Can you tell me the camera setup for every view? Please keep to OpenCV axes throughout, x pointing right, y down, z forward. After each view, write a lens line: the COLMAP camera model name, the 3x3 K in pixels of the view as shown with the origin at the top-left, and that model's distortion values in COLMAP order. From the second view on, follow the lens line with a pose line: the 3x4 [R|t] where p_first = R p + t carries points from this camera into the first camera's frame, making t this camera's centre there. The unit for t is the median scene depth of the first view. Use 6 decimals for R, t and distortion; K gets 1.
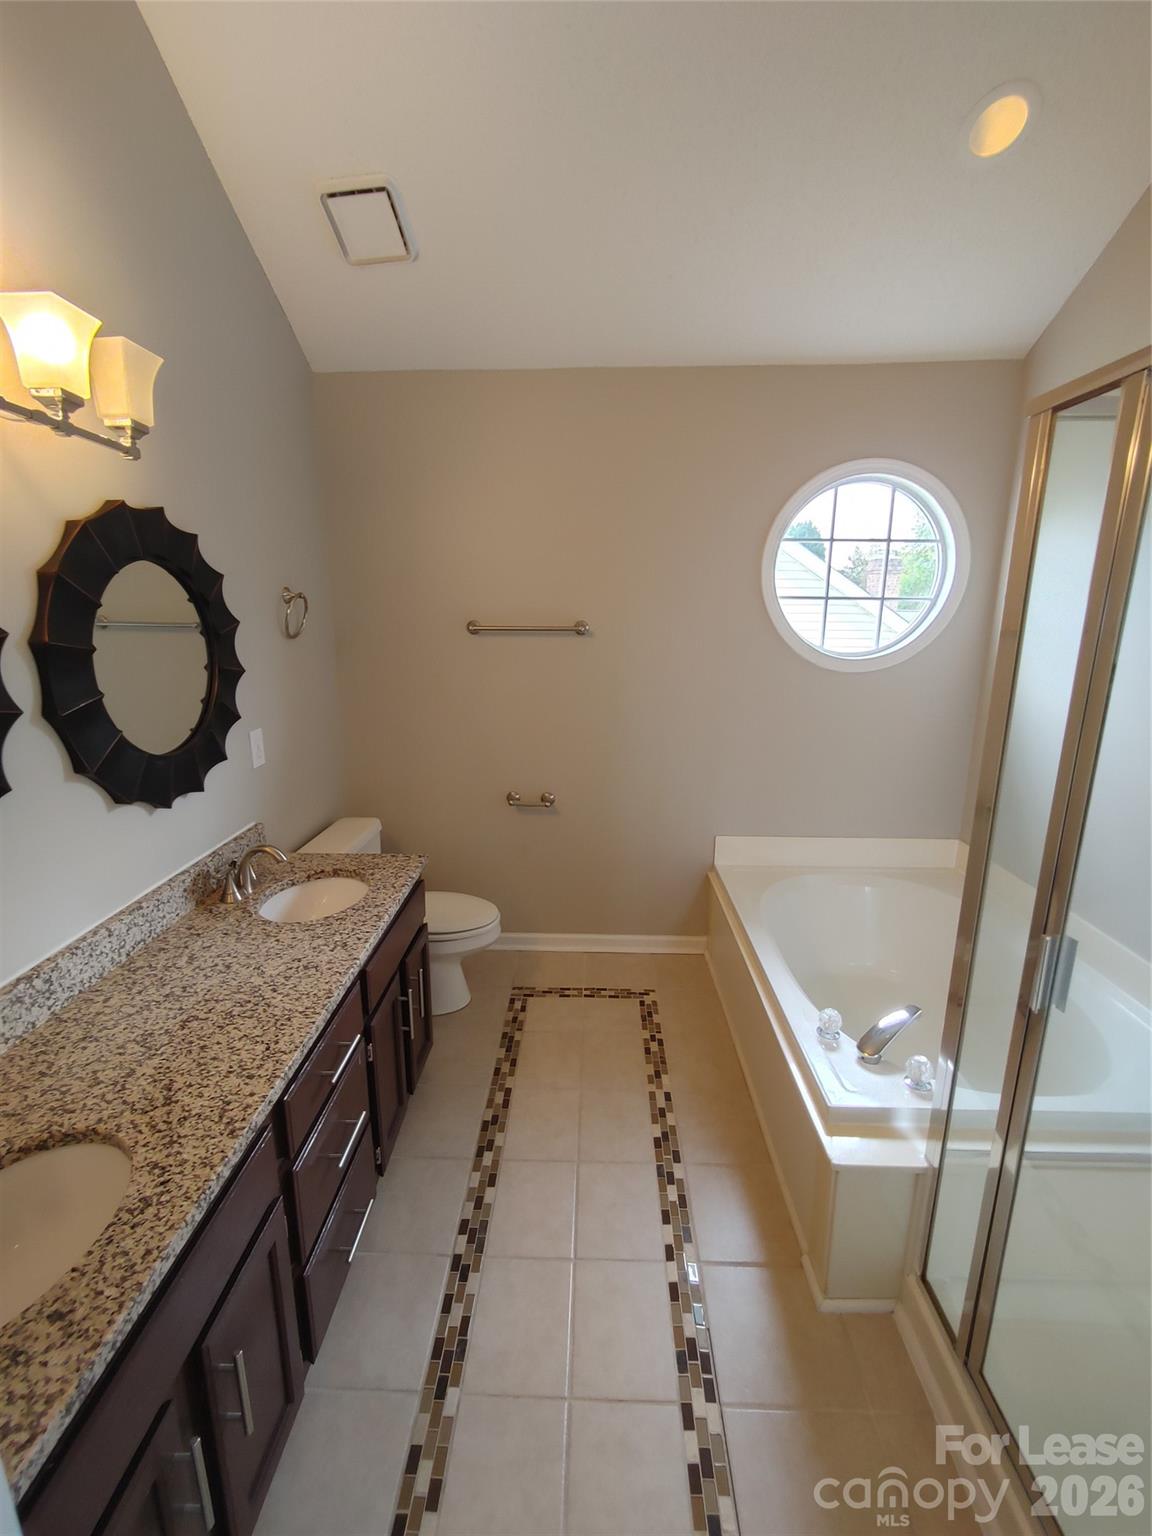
lens RADIAL K [[683.3, 0, 580.3], [0, 683.3, 767.3], [0, 0, 1]] dist [-0.000828, -0.000170]
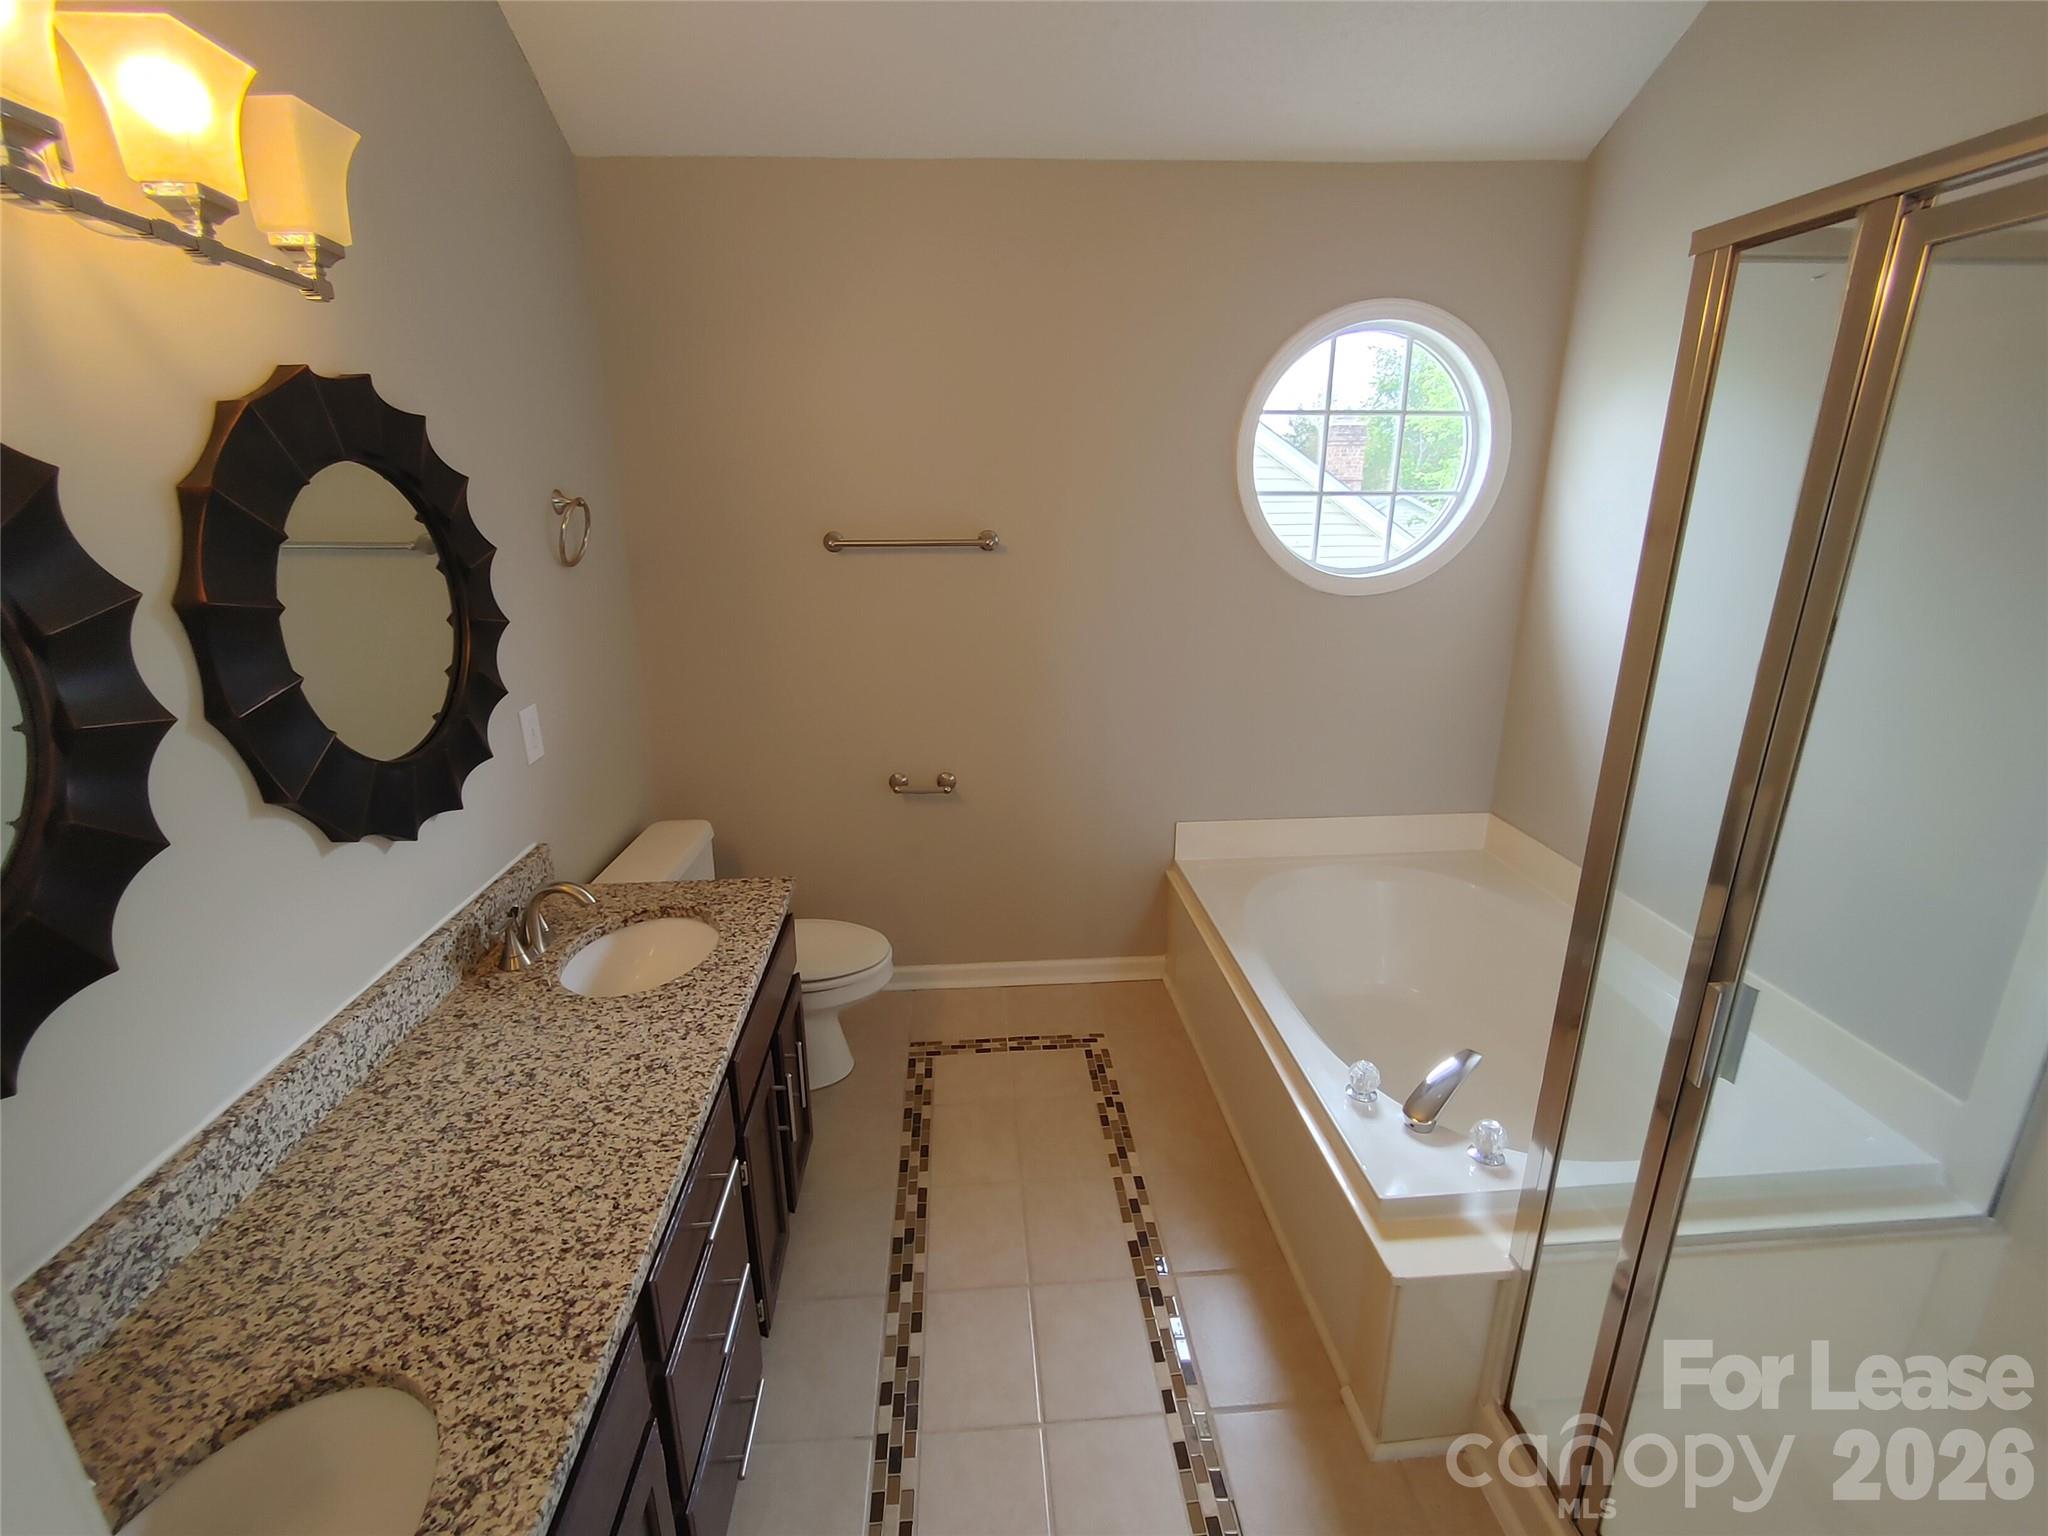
lens RADIAL K [[911.1, 0, 1024.0], [0, 911.1, 766.4], [0, 0, 1]] dist [-0.000828, -0.000170]
pose [[0.995018, -0.038634, 0.091907, -0.093672], [0.032675, 0.997319, 0.065482, -0.050903], [-0.094191, -0.062152, 0.993612, 0.073547]]
